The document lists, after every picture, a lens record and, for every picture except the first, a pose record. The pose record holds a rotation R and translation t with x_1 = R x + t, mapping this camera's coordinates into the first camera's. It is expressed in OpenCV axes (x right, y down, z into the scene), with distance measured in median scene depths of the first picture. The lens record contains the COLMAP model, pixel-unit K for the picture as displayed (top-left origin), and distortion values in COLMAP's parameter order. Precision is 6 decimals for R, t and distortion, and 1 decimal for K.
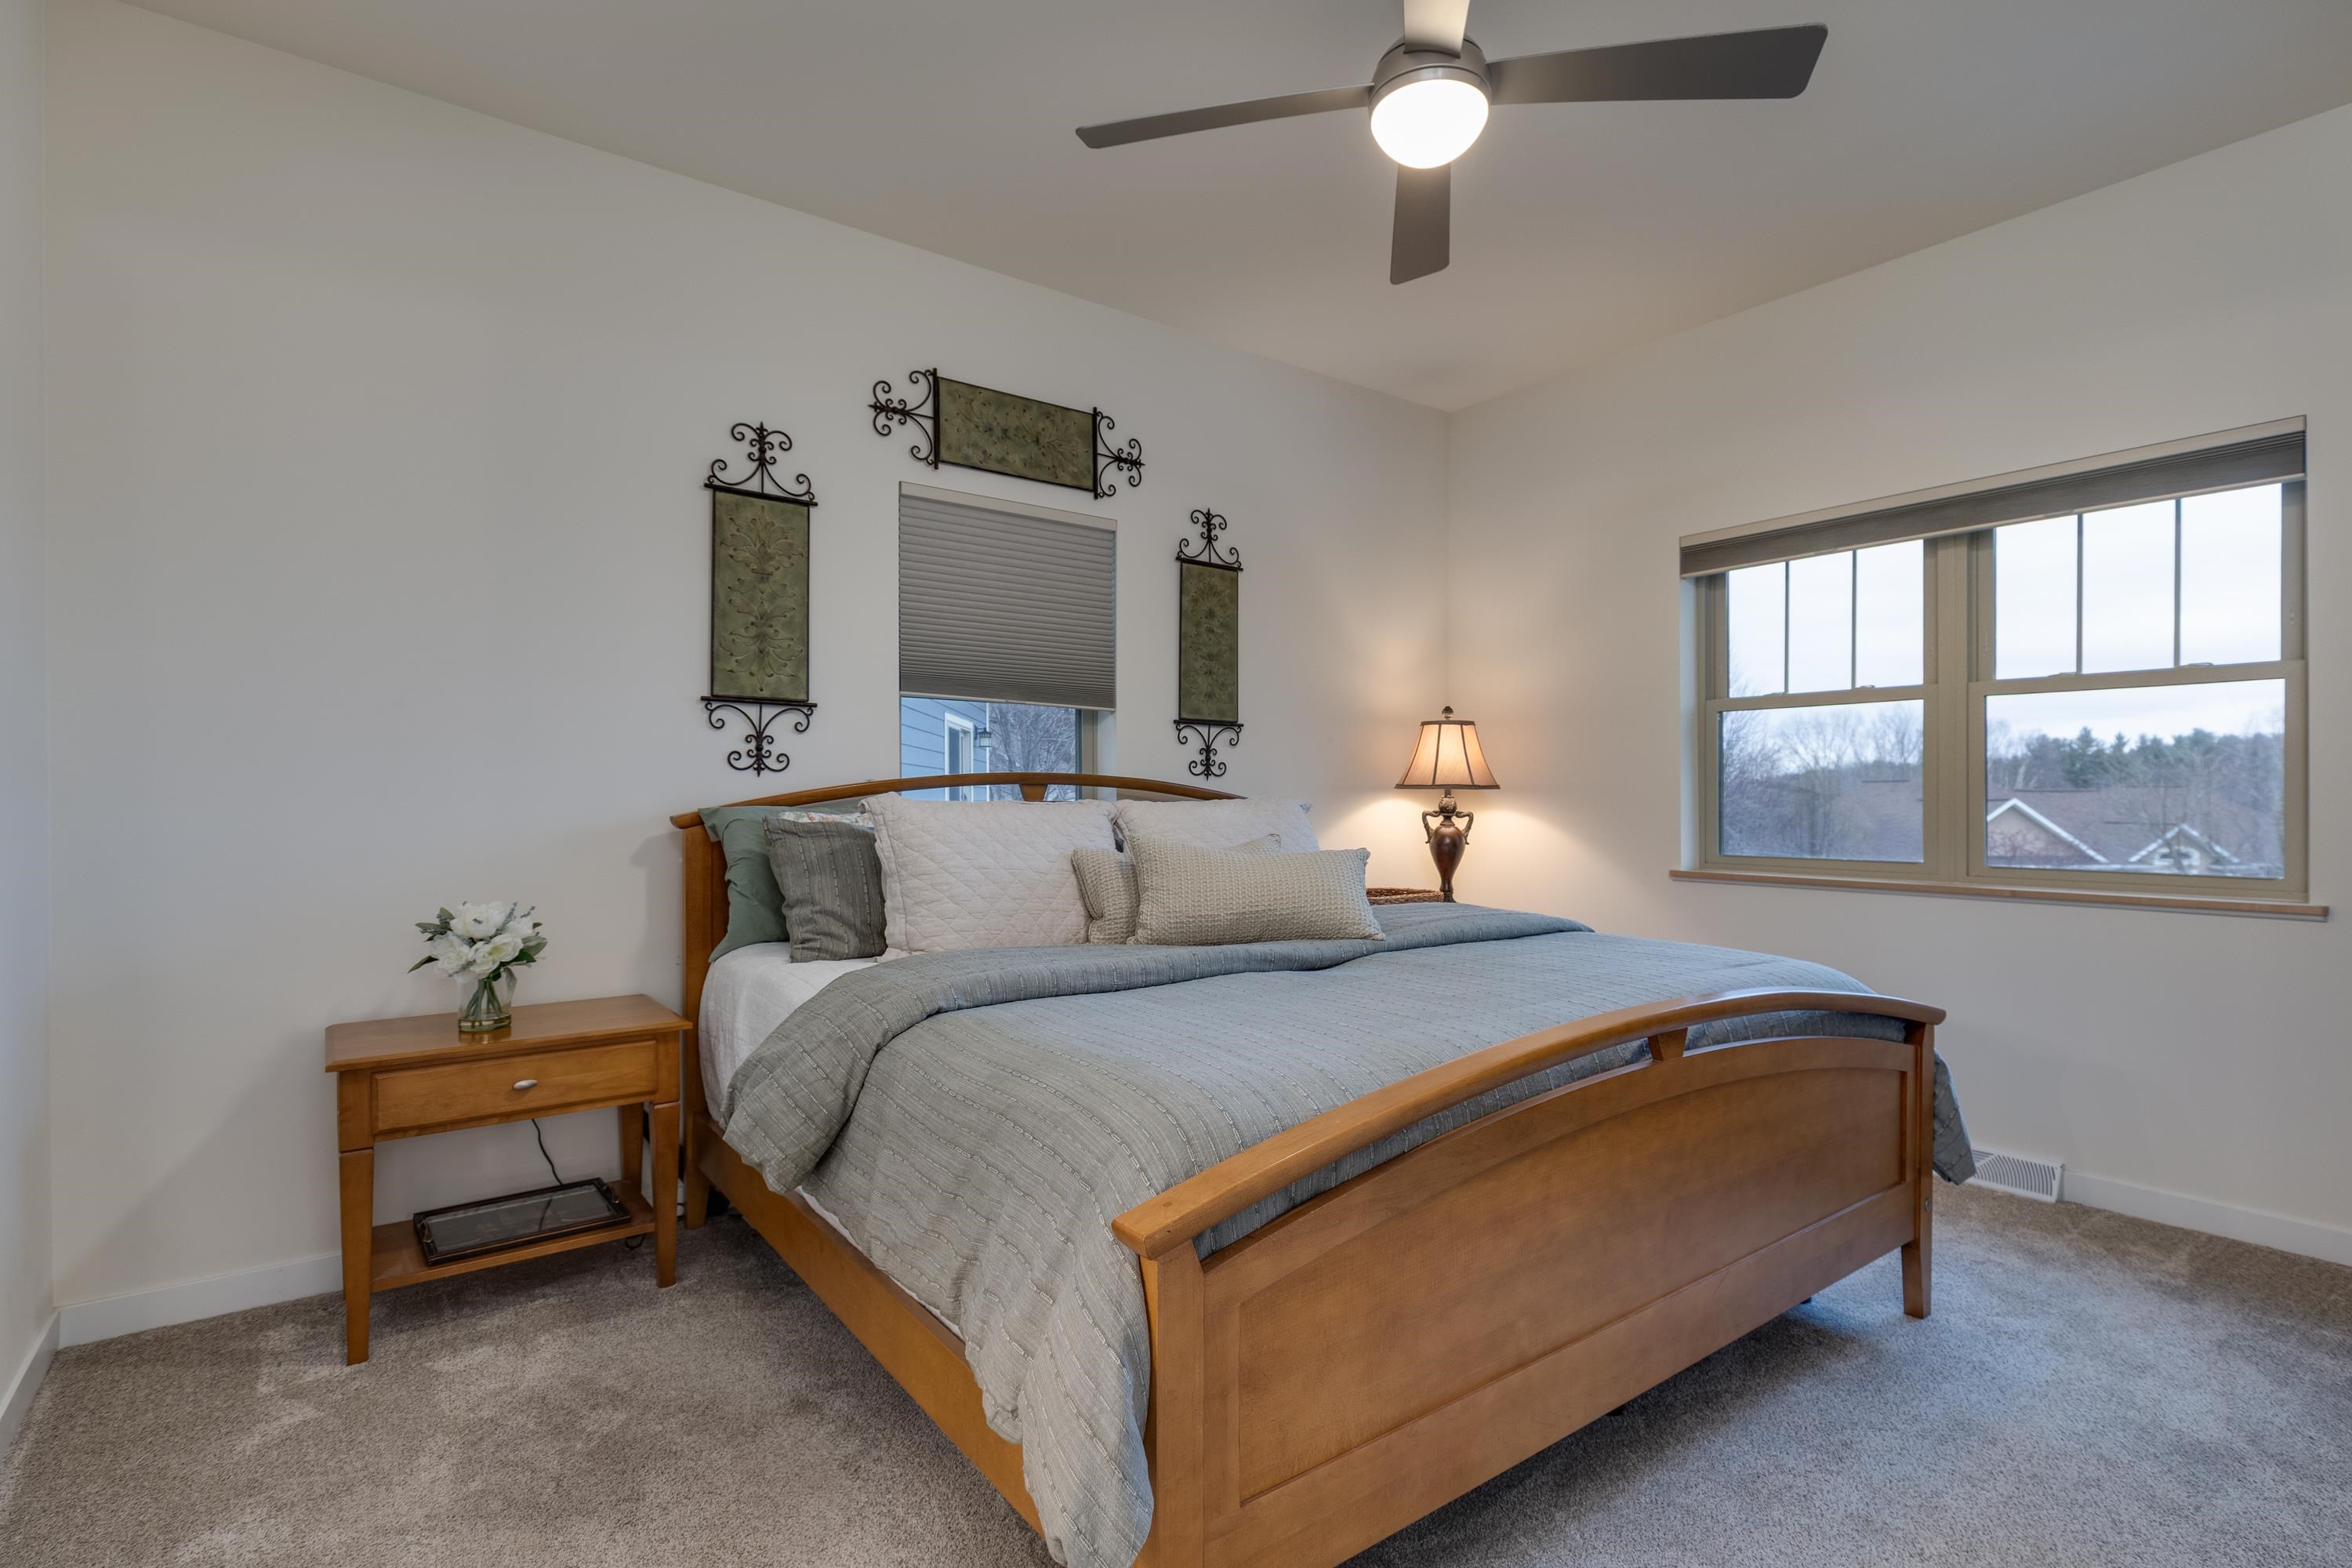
lens RADIAL K [[1128.0, 0, 1194.7], [0, 1128.0, 759.4], [0, 0, 1]] dist [-0.004483, -0.000881]
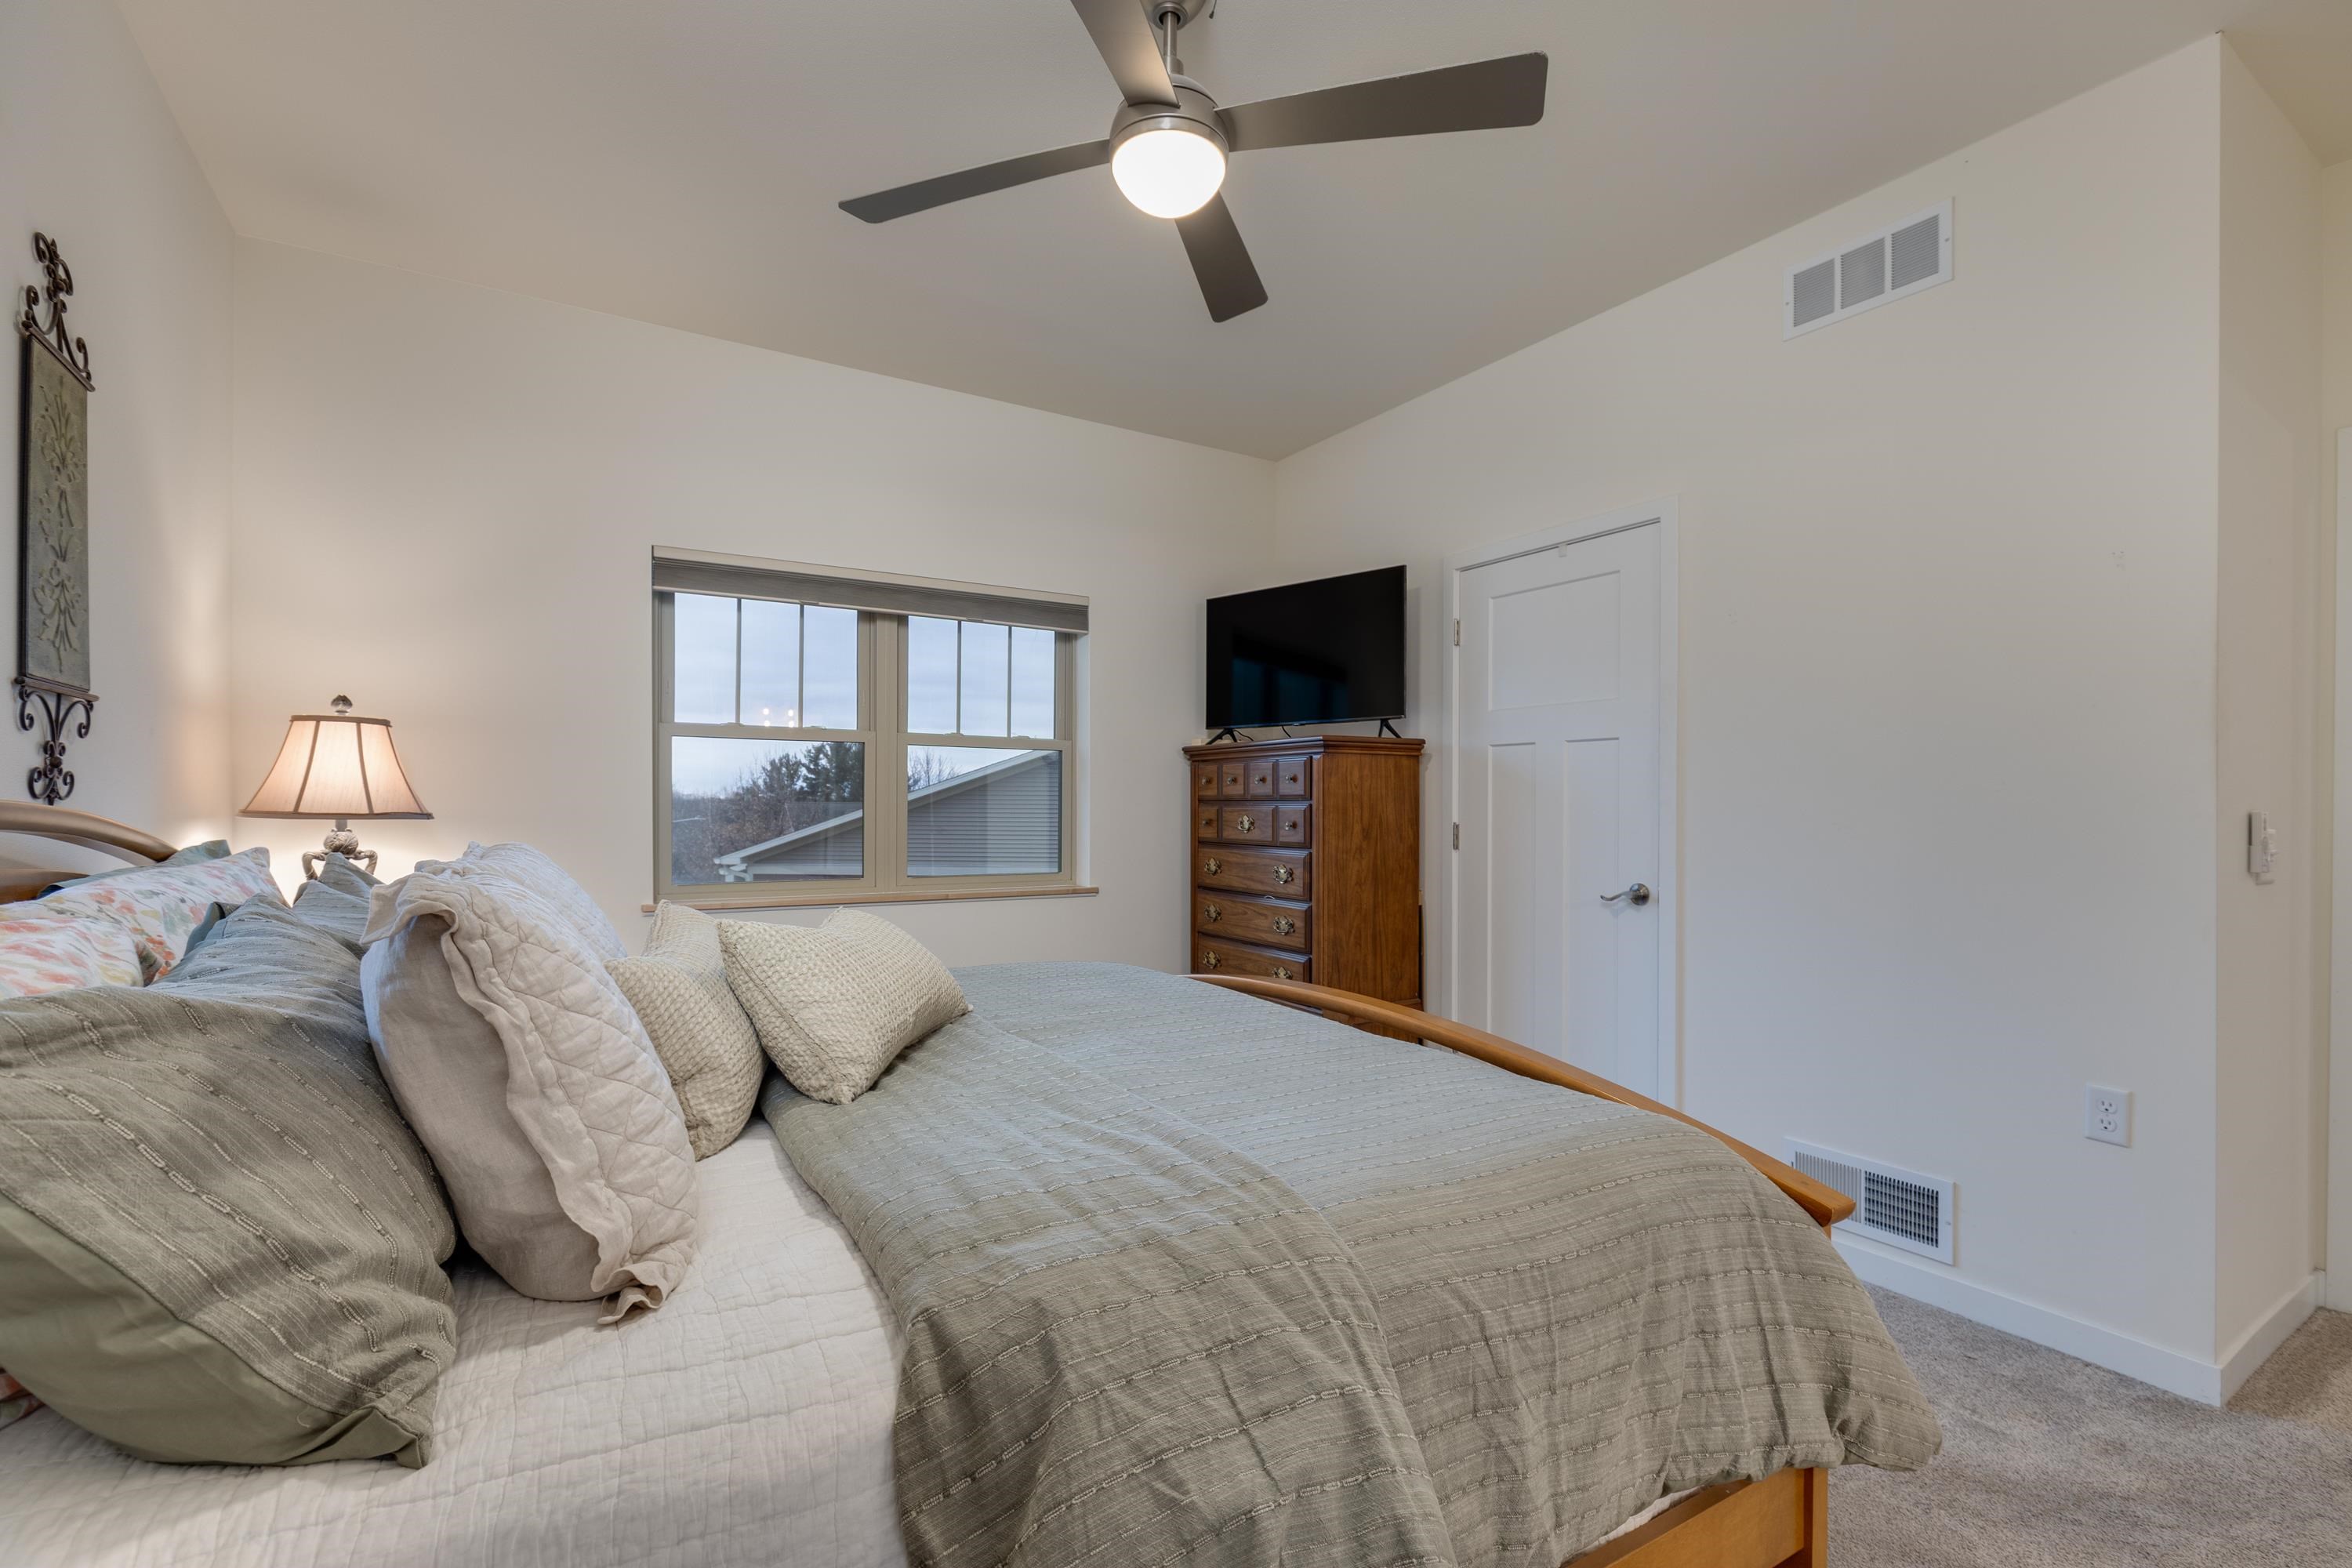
lens RADIAL K [[1047.1, 0, 1177.3], [0, 1047.1, 814.0], [0, 0, 1]] dist [0.000918, 0.000099]
pose [[0.080192, -0.007085, 0.996754, -0.389280], [-0.036264, 0.999292, 0.010021, -0.001028], [-0.996120, -0.036950, 0.079878, 0.495354]]
